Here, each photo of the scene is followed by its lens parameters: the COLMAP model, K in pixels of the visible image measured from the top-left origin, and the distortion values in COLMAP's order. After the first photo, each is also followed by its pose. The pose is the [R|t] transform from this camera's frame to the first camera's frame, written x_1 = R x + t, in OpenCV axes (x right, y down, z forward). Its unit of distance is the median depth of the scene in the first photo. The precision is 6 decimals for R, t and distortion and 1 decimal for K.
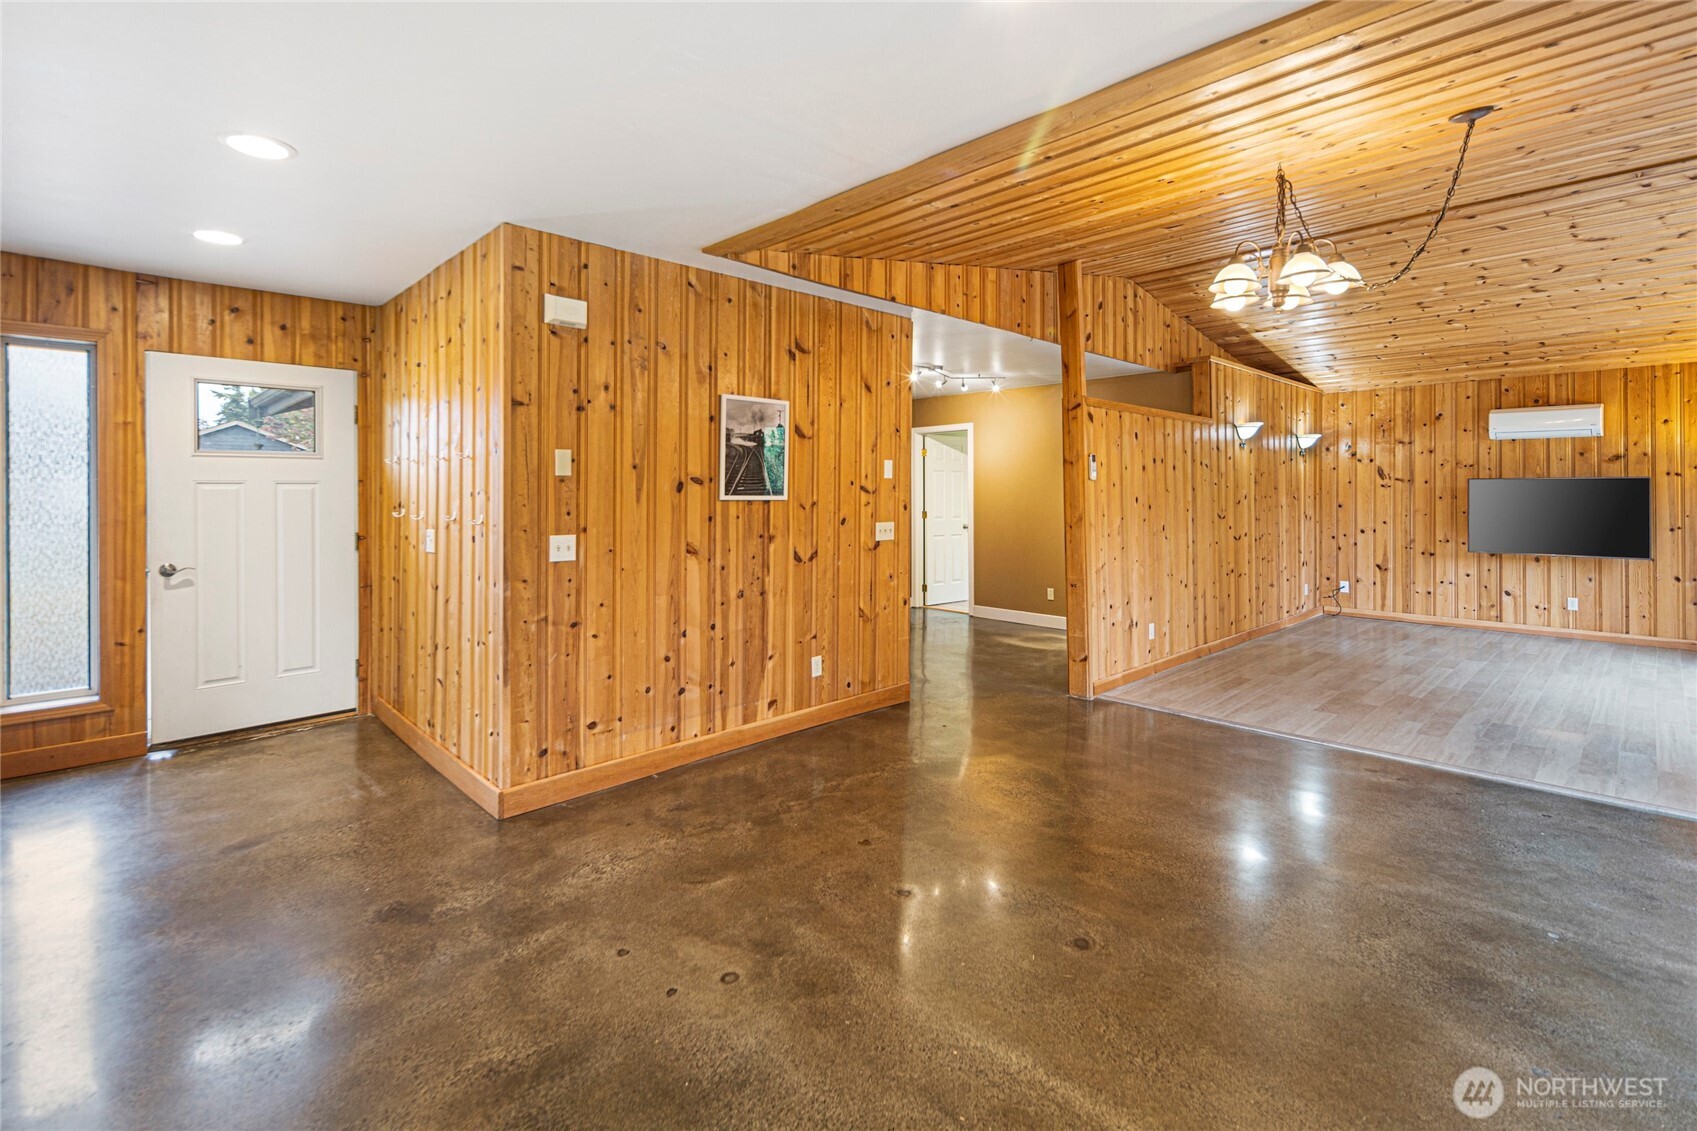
lens RADIAL K [[774.0, 0, 866.4], [0, 774.0, 492.7], [0, 0, 1]] dist [0.001728, 0.000059]
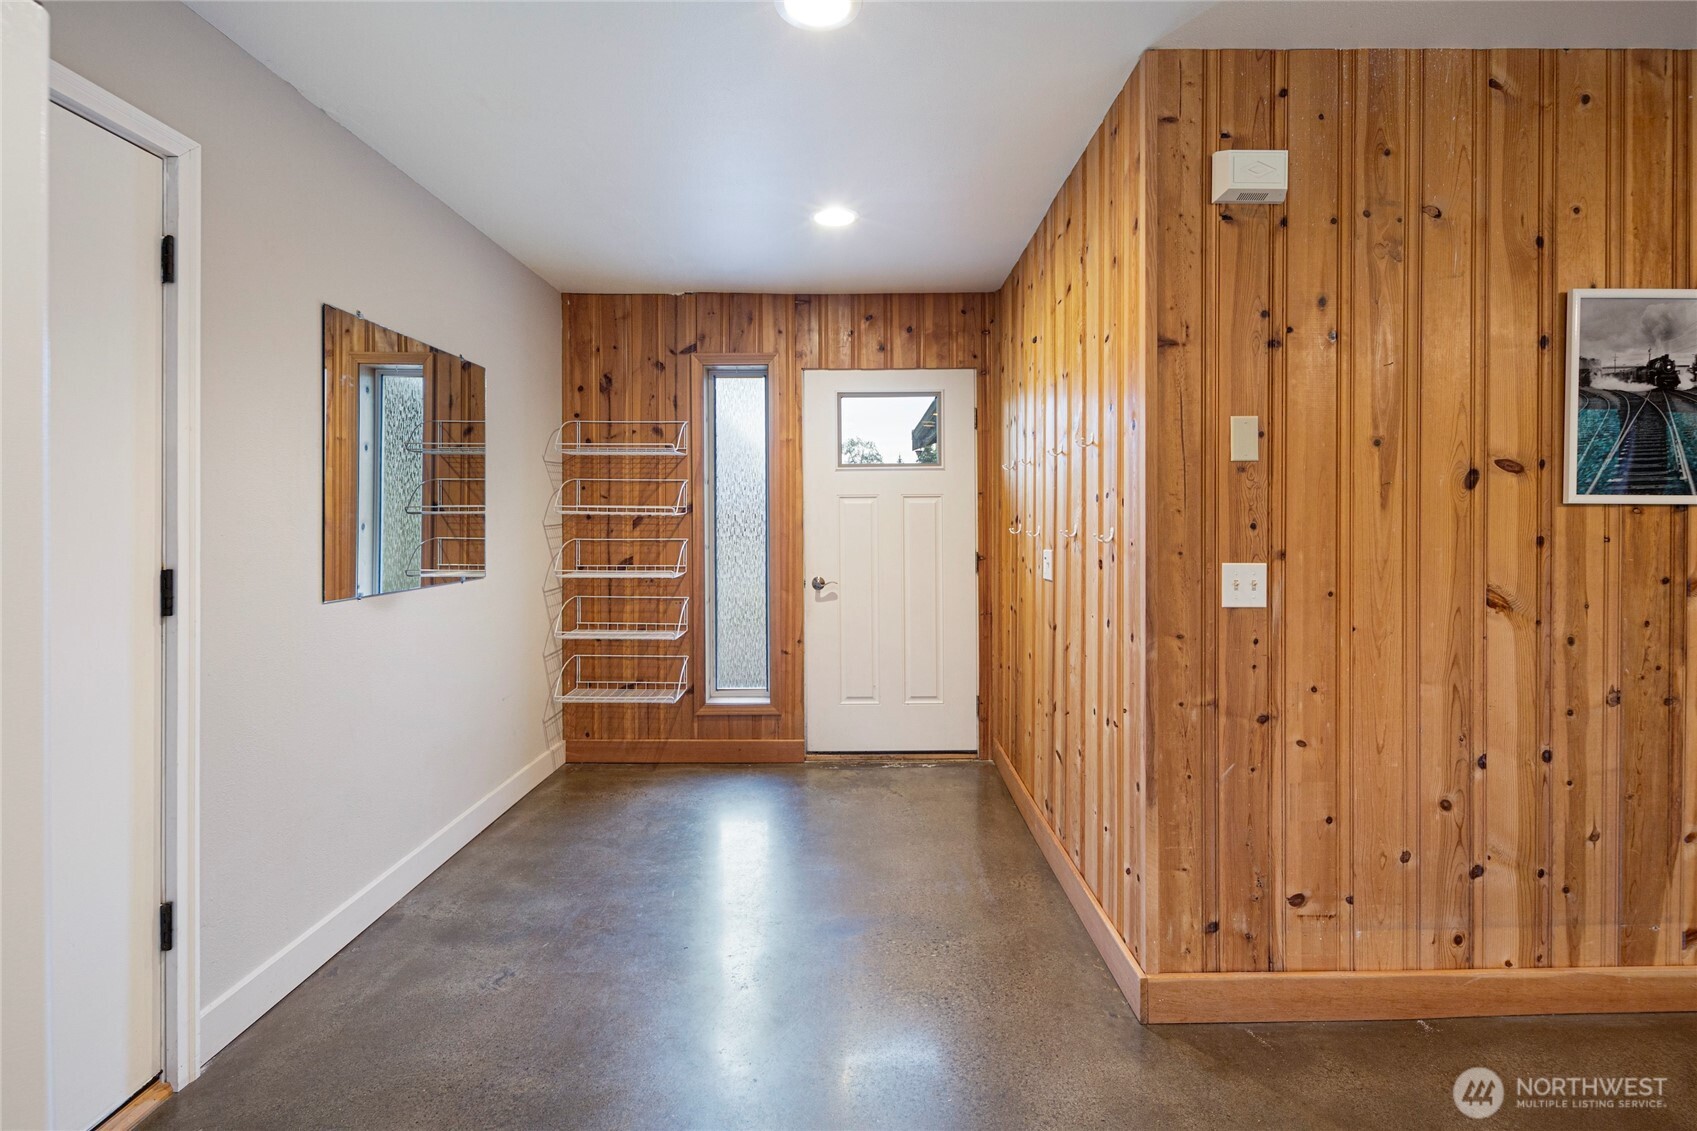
lens RADIAL K [[773.4, 0, 854.8], [0, 773.4, 520.2], [0, 0, 1]] dist [0.002303, 0.000218]
pose [[0.712657, -0.003313, -0.701505, -0.174017], [0.002480, 0.999994, -0.002203, 0.021025], [0.701508, -0.000170, 0.712661, 0.343430]]
